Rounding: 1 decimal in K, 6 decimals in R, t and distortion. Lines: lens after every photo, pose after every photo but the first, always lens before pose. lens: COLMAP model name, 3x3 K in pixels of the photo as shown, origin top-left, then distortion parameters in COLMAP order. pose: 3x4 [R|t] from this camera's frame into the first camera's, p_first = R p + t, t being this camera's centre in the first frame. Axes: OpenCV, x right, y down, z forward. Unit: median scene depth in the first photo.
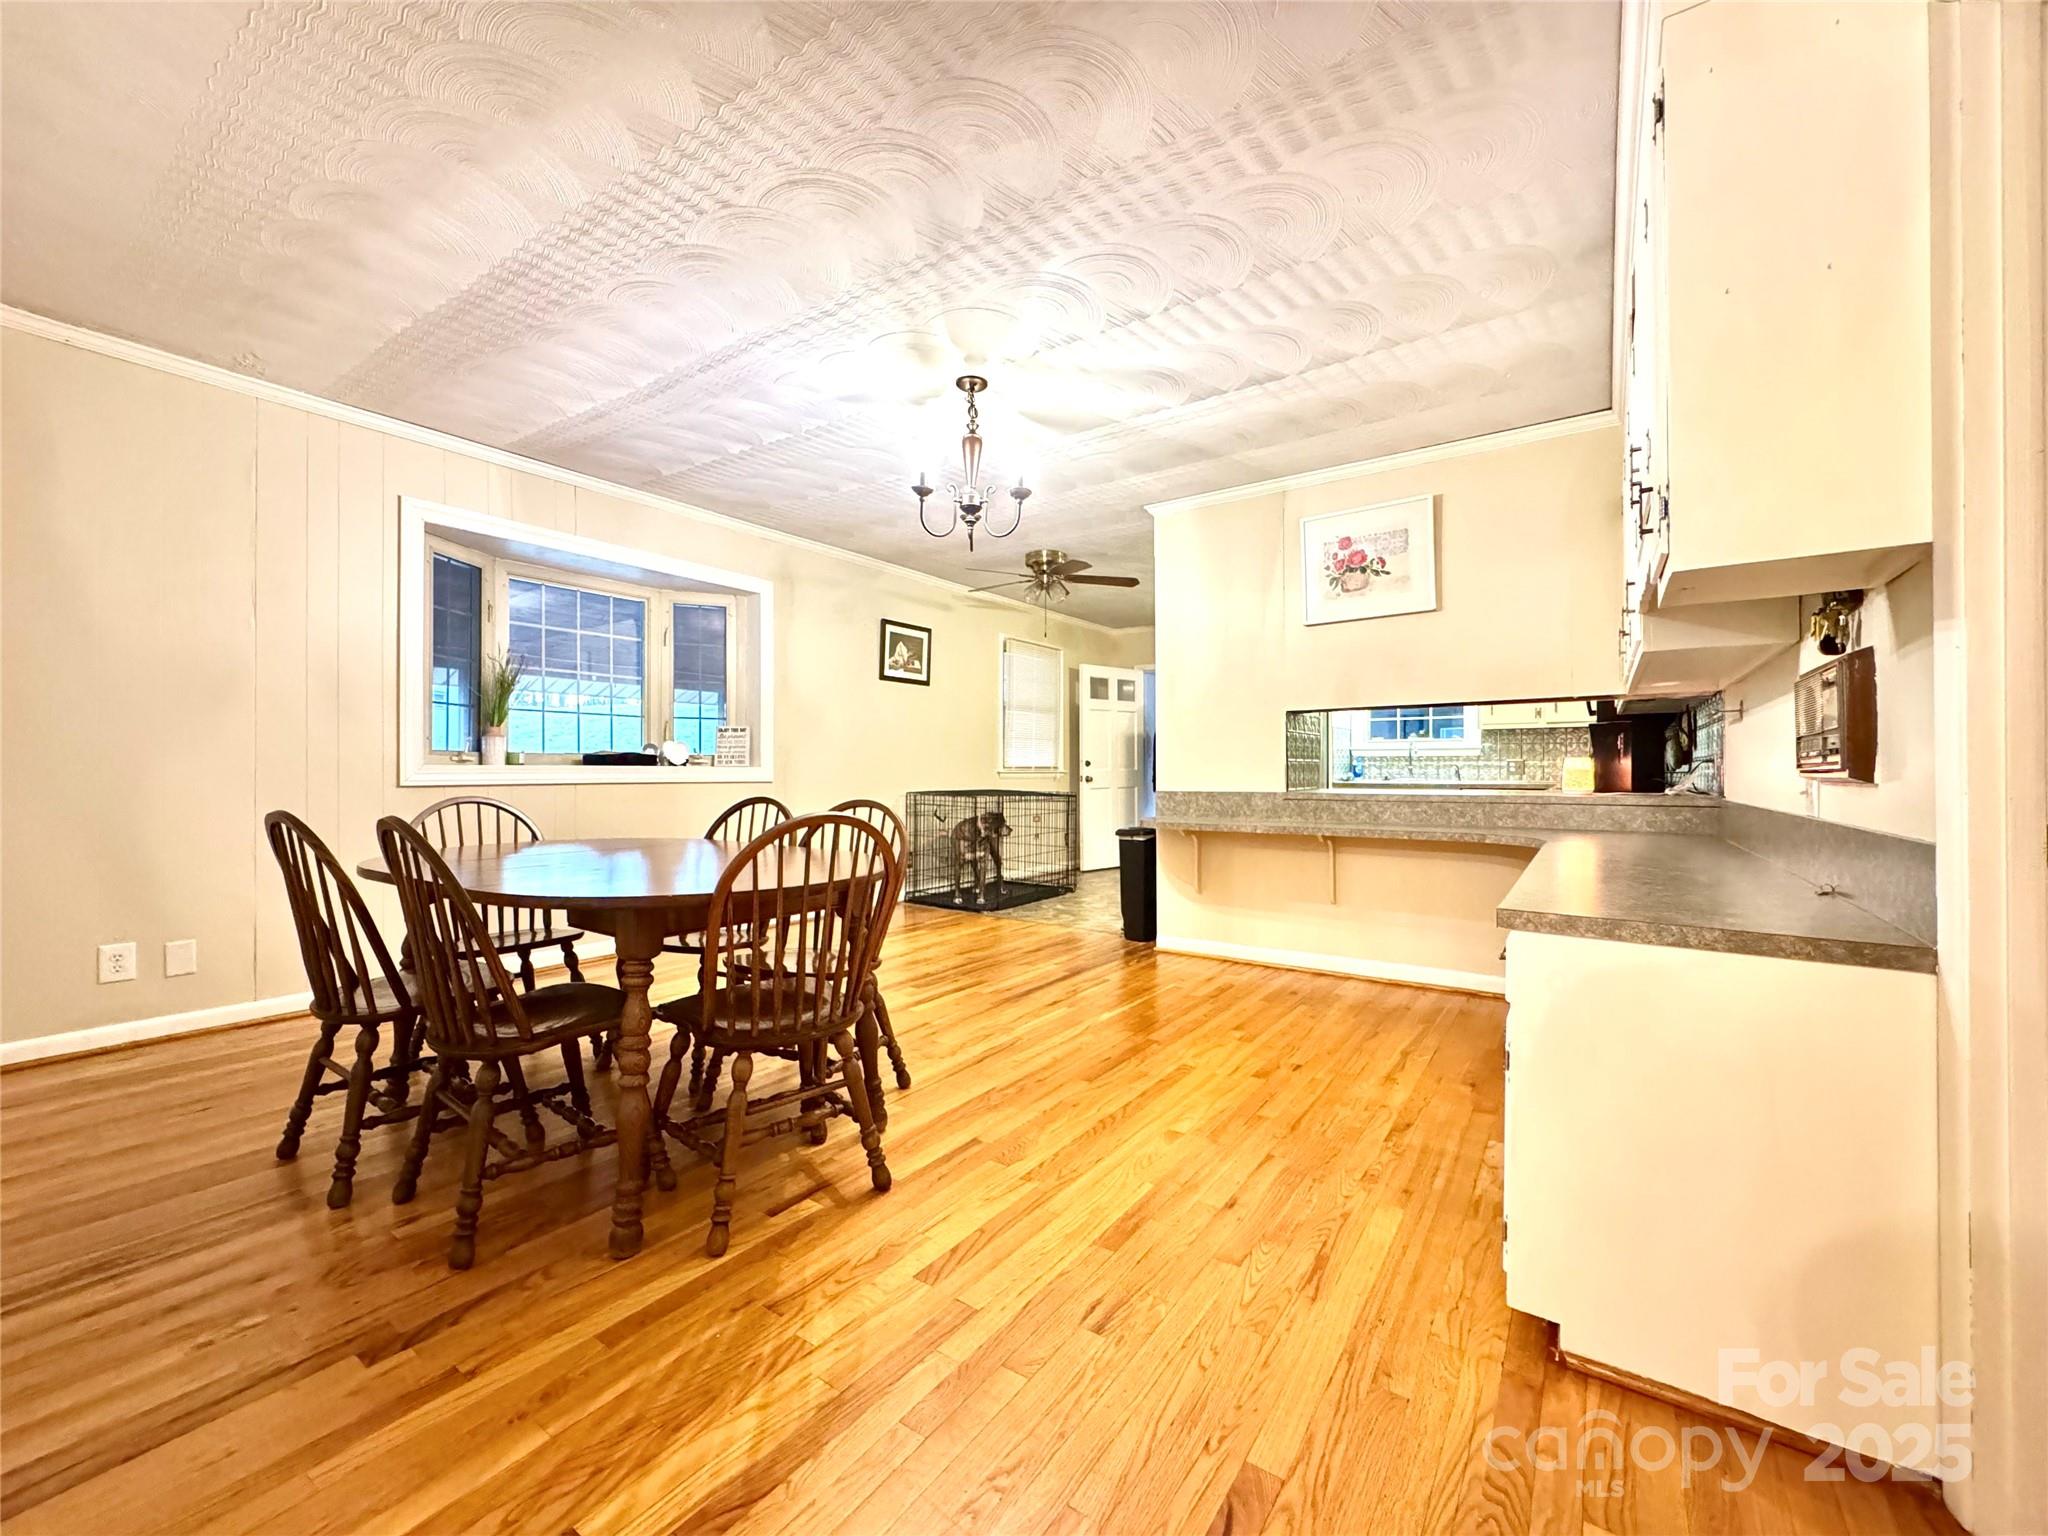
lens RADIAL K [[814.9, 0, 1024.5], [0, 814.9, 768.8], [0, 0, 1]] dist [0.002716, -0.000130]
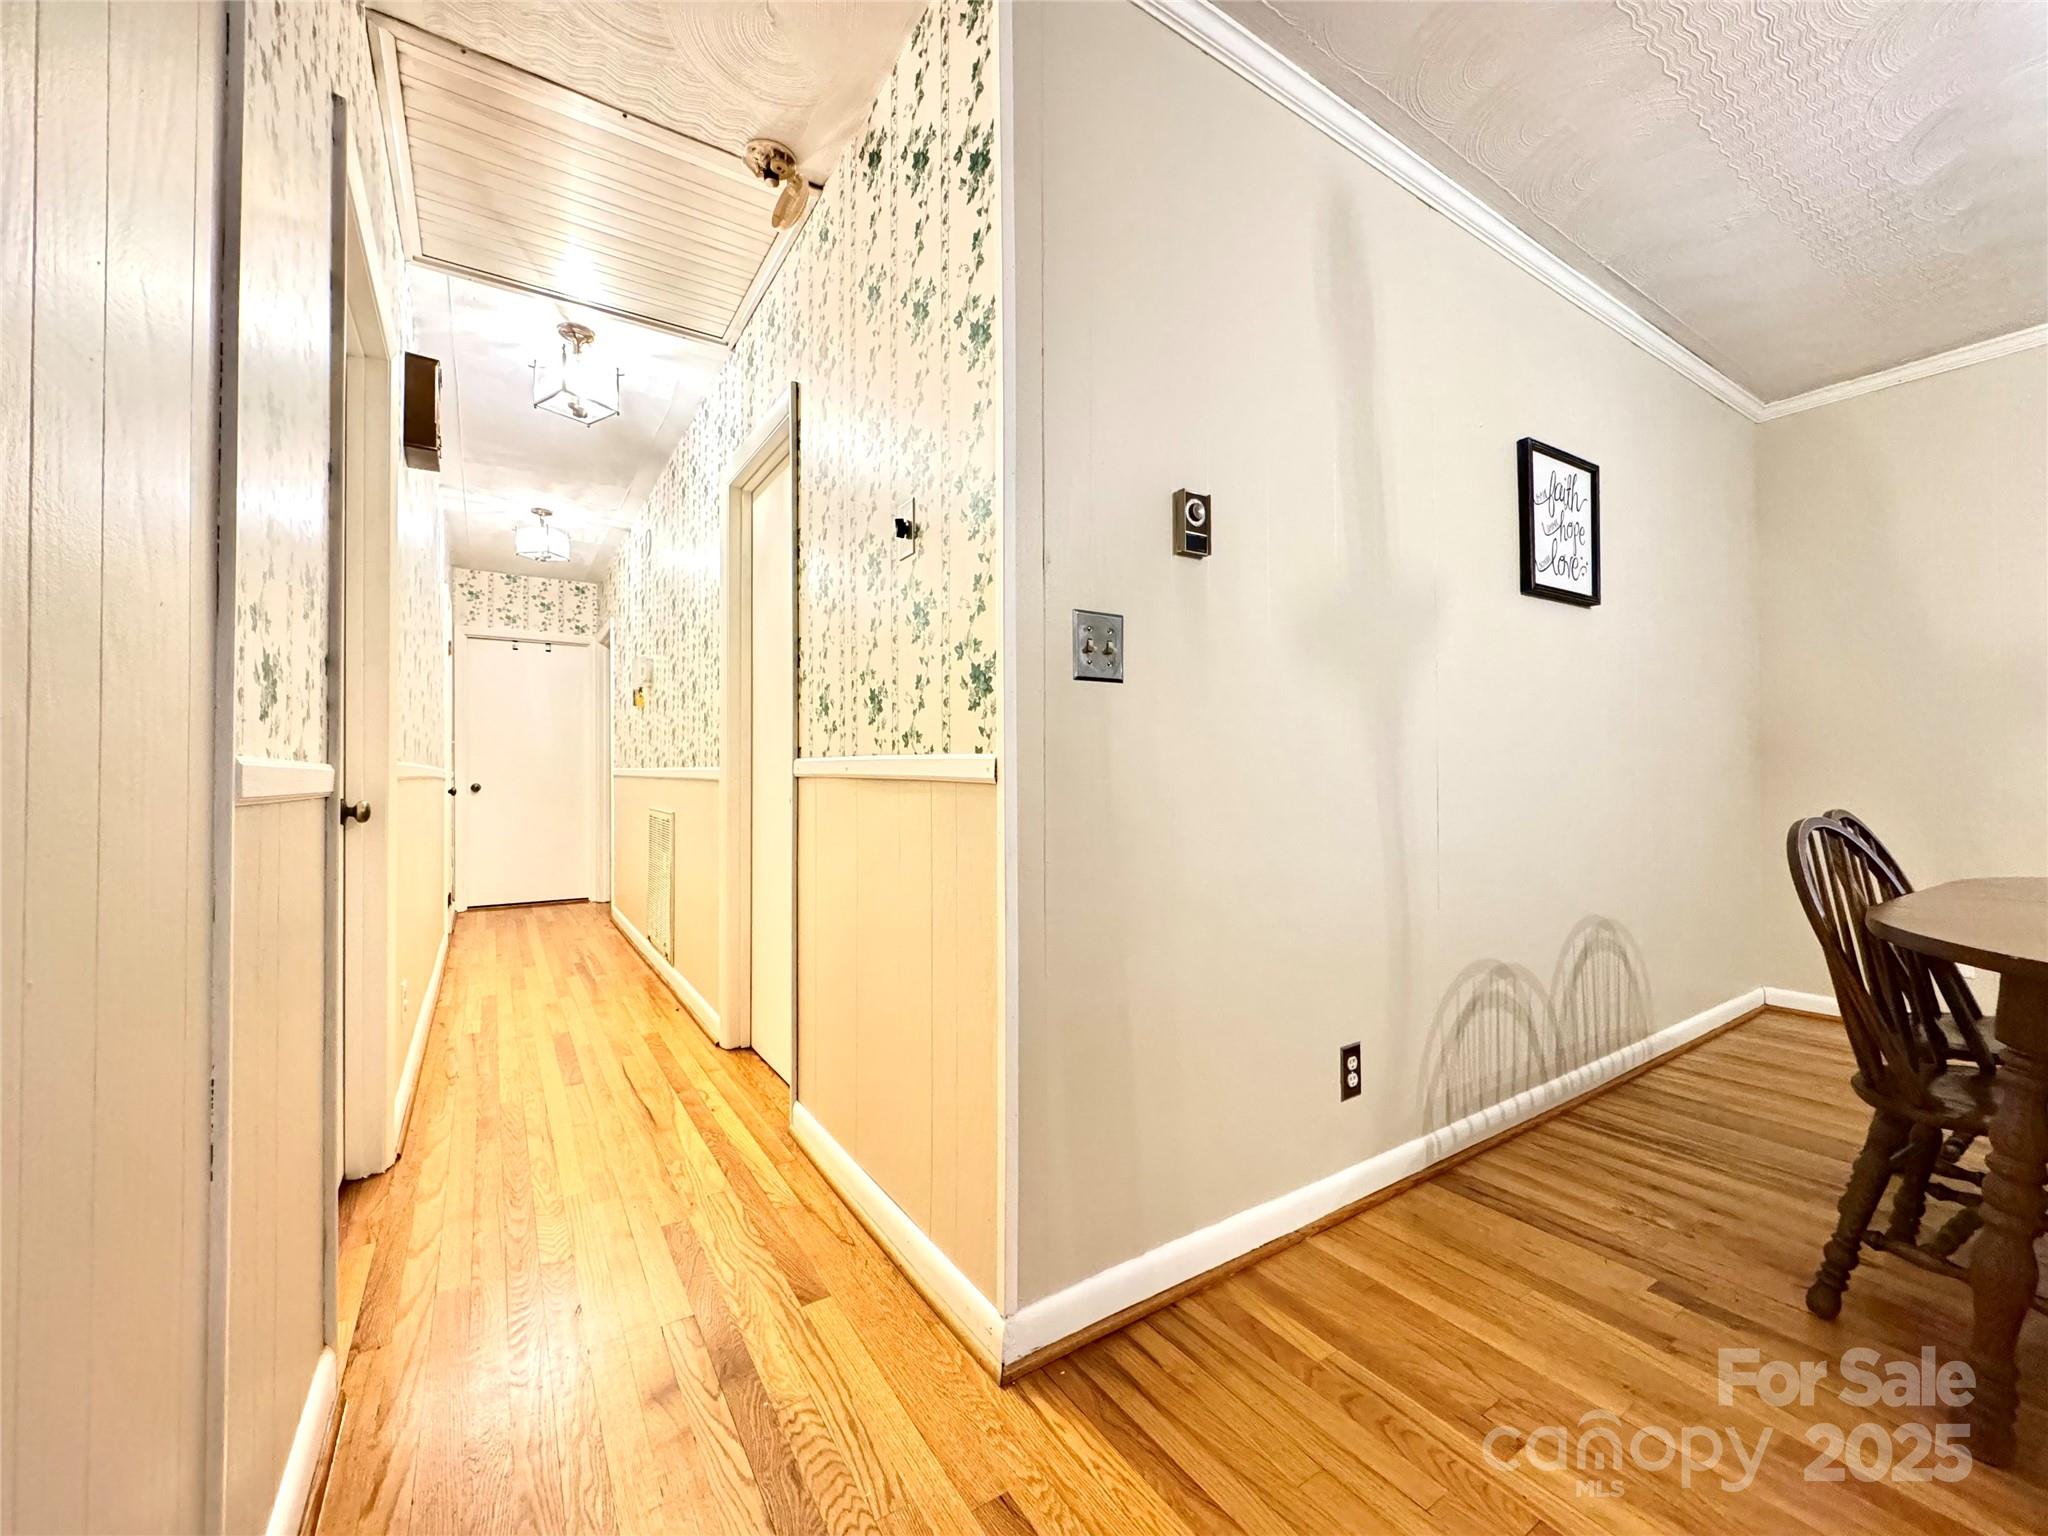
lens RADIAL K [[814.9, 0, 1019.4], [0, 814.9, 767.3], [0, 0, 1]] dist [0.002716, -0.000130]
pose [[-0.370169, -0.008234, -0.928928, 0.585046], [0.009062, 0.999881, -0.012474, 0.003118], [0.928920, -0.013035, -0.370050, 0.602356]]
